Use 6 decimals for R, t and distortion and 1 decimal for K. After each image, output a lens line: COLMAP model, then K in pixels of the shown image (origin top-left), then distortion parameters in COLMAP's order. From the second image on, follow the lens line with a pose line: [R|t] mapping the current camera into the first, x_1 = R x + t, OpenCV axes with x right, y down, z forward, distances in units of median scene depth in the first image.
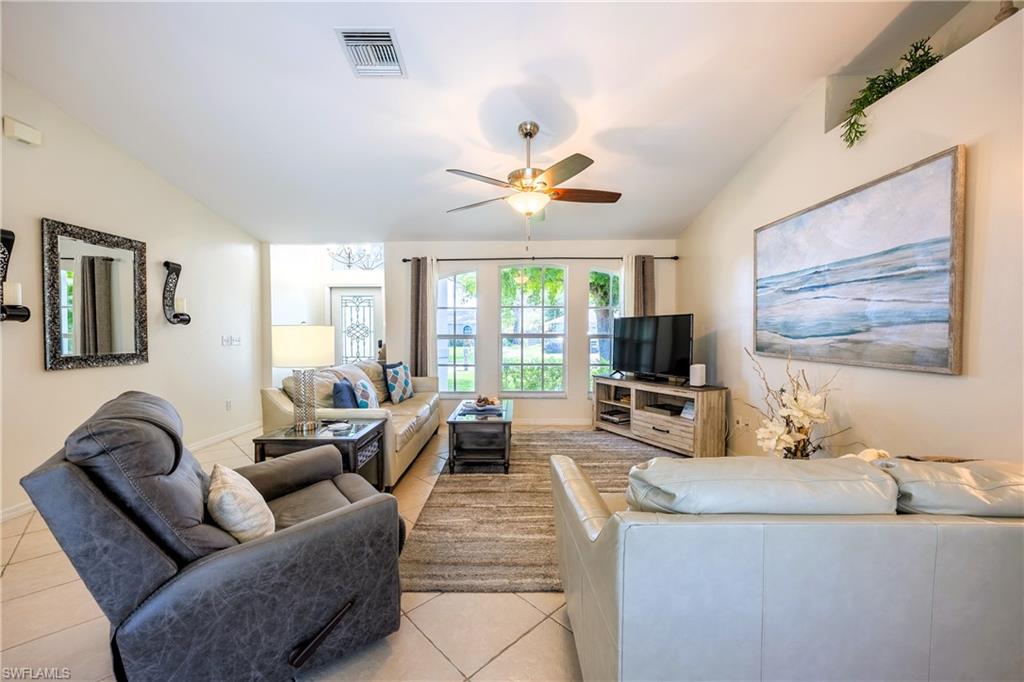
lens RADIAL K [[399.9, 0, 516.1], [0, 399.9, 343.1], [0, 0, 1]] dist [-0.003753, 0.000109]
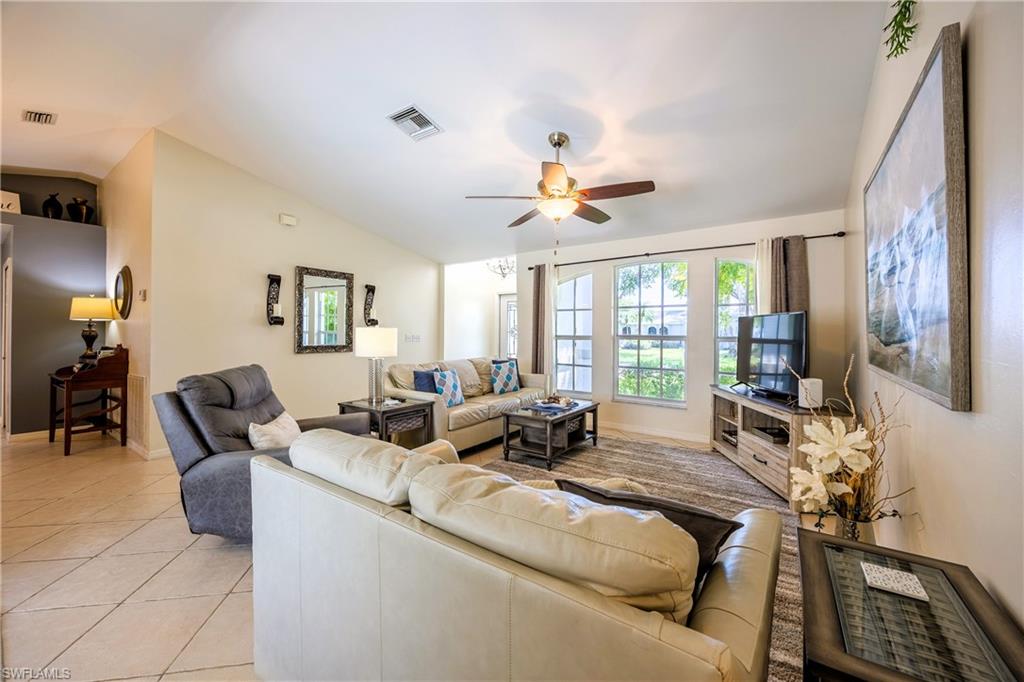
lens RADIAL K [[399.9, 0, 503.7], [0, 399.9, 331.5], [0, 0, 1]] dist [-0.003753, 0.000109]
pose [[0.820889, 0.004661, -0.571068, 0.425985], [-0.022150, 0.999474, -0.023681, -0.004487], [0.570658, 0.032089, 0.820561, 0.066603]]
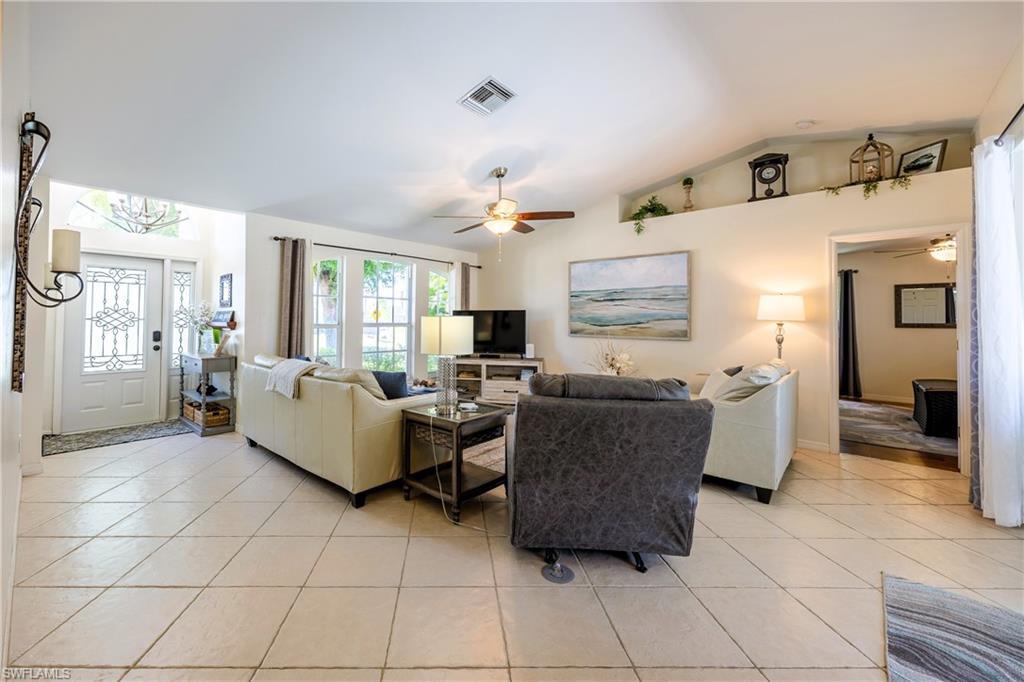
lens RADIAL K [[399.9, 0, 463.9], [0, 399.9, 313.0], [0, 0, 1]] dist [-0.003753, 0.000109]
pose [[0.687456, 0.019862, 0.725955, -0.851156], [0.013724, 0.999092, -0.040331, -0.005216], [-0.726097, 0.037689, 0.686559, 0.151380]]
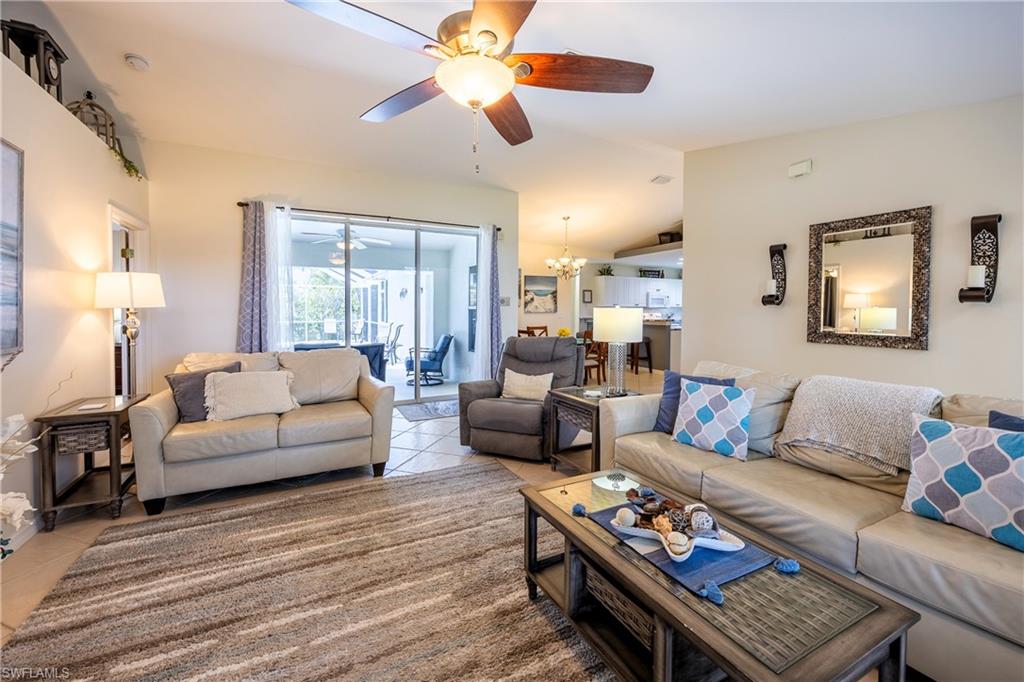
lens RADIAL K [[399.9, 0, 522.0], [0, 399.9, 318.5], [0, 0, 1]] dist [-0.003753, 0.000109]
pose [[-0.873609, 0.004536, -0.486607, 0.206024], [-0.018638, 0.998911, 0.042772, -0.036297], [0.486271, 0.046435, -0.872574, 1.291277]]
